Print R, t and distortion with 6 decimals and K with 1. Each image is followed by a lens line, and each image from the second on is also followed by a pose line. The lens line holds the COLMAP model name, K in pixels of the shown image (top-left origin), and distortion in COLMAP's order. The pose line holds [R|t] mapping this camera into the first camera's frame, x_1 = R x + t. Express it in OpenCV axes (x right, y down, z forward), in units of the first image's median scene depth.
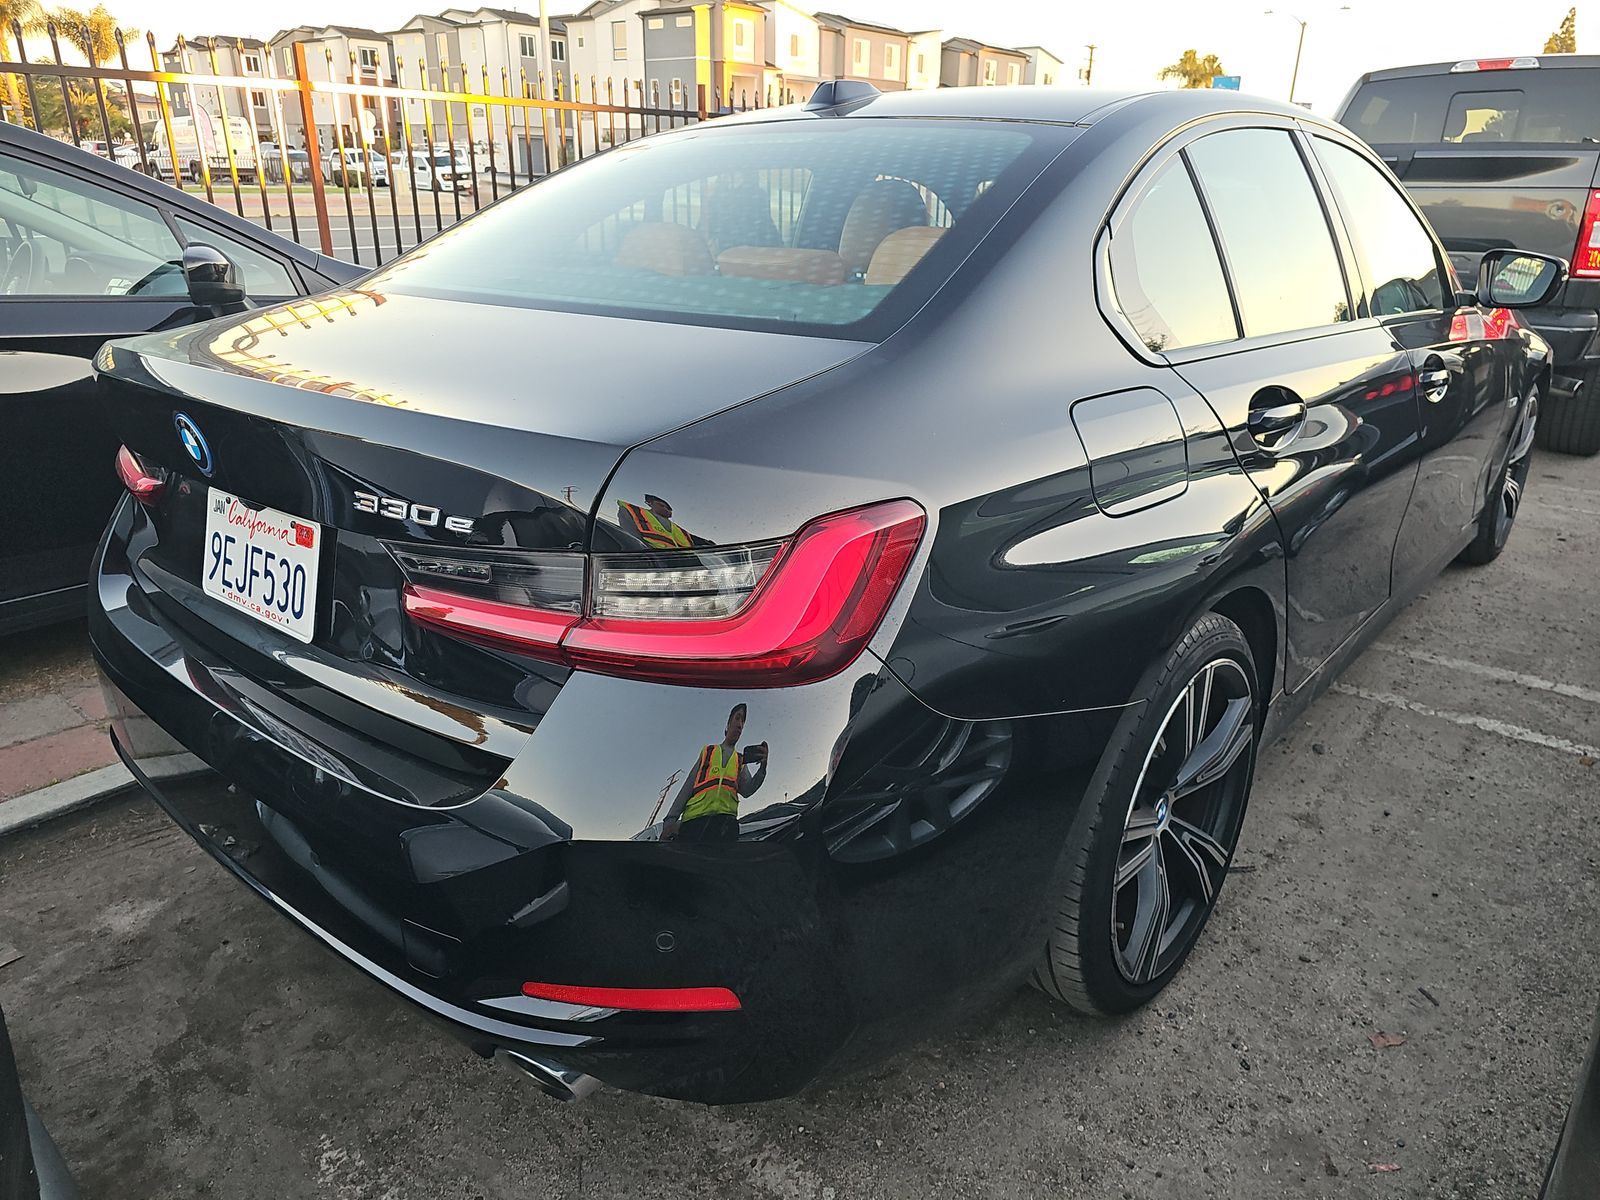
lens RADIAL K [[1080.1, 0, 800.0], [0, 1080.1, 600.0], [0, 0, 1]] dist [0.043530, -0.038625]
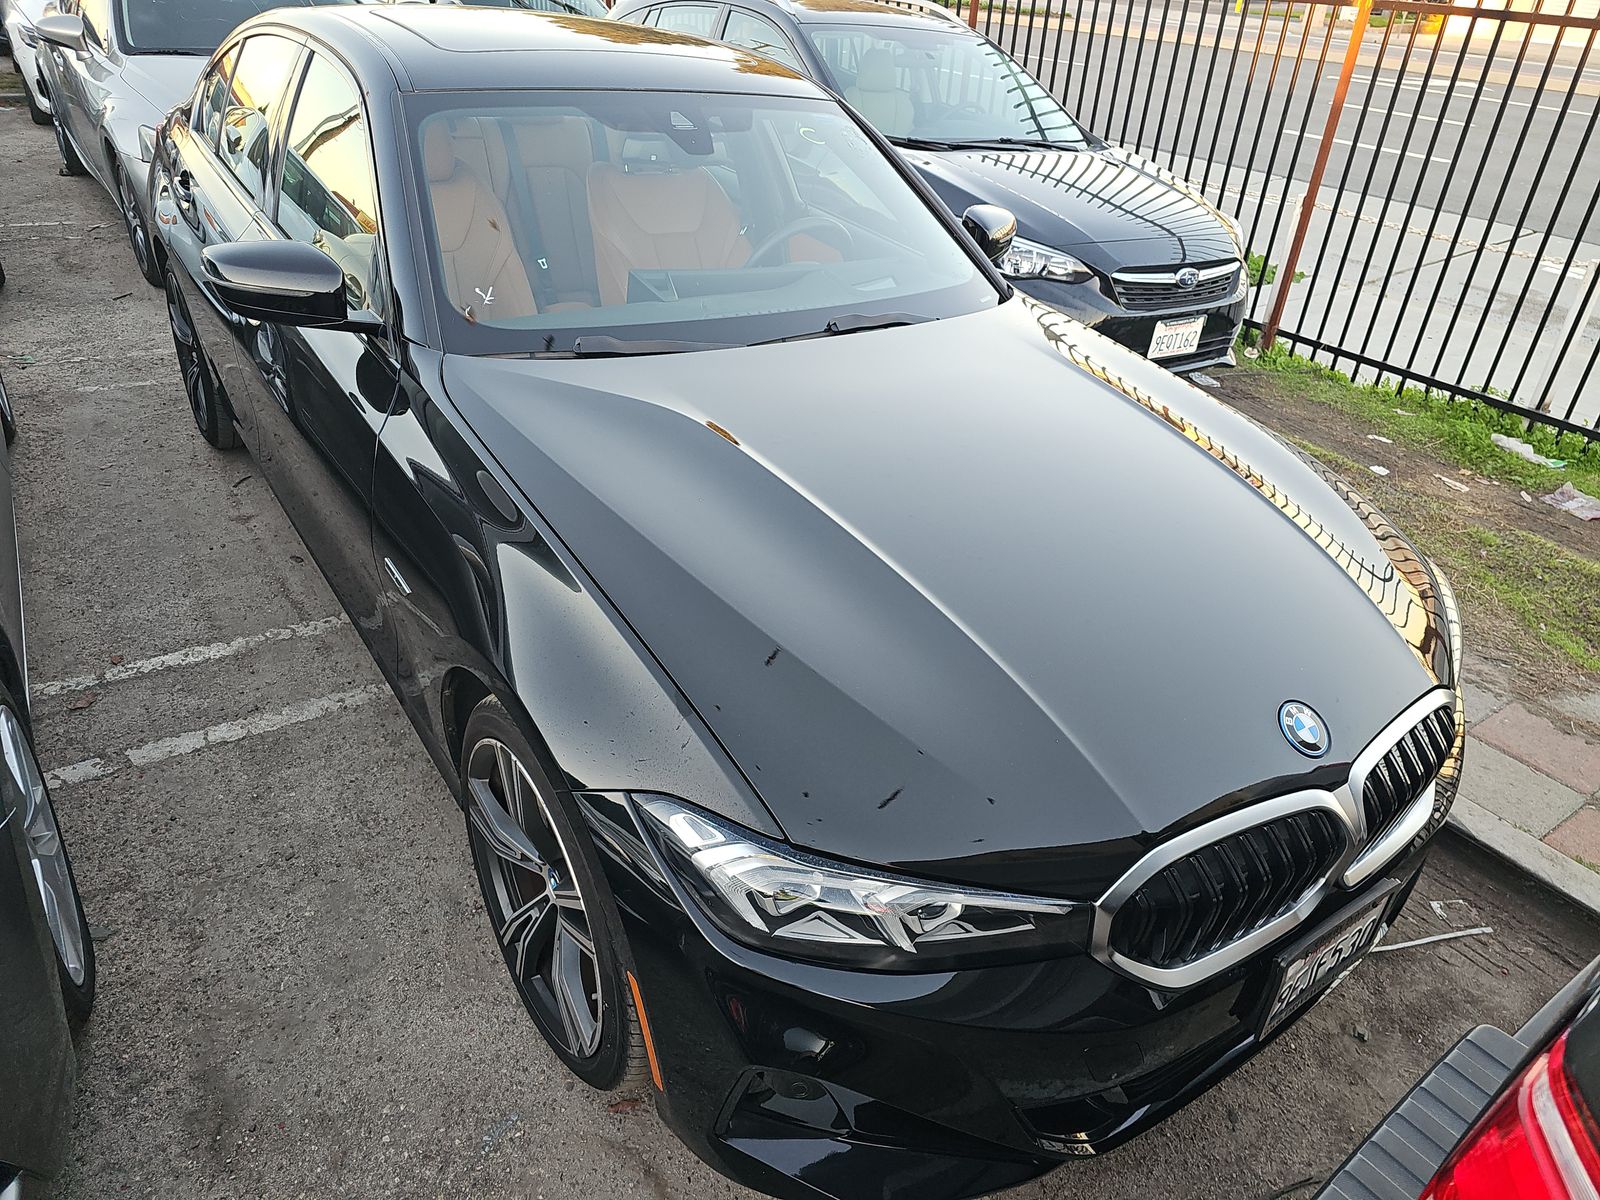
lens RADIAL K [[1080.1, 0, 800.0], [0, 1080.1, 600.0], [0, 0, 1]] dist [0.043530, -0.038625]
pose [[-0.258545, 0.471843, -0.842922, 1.269206], [-0.413588, 0.734500, 0.538010, -0.662411], [0.872983, 0.487722, 0.005247, 1.385336]]
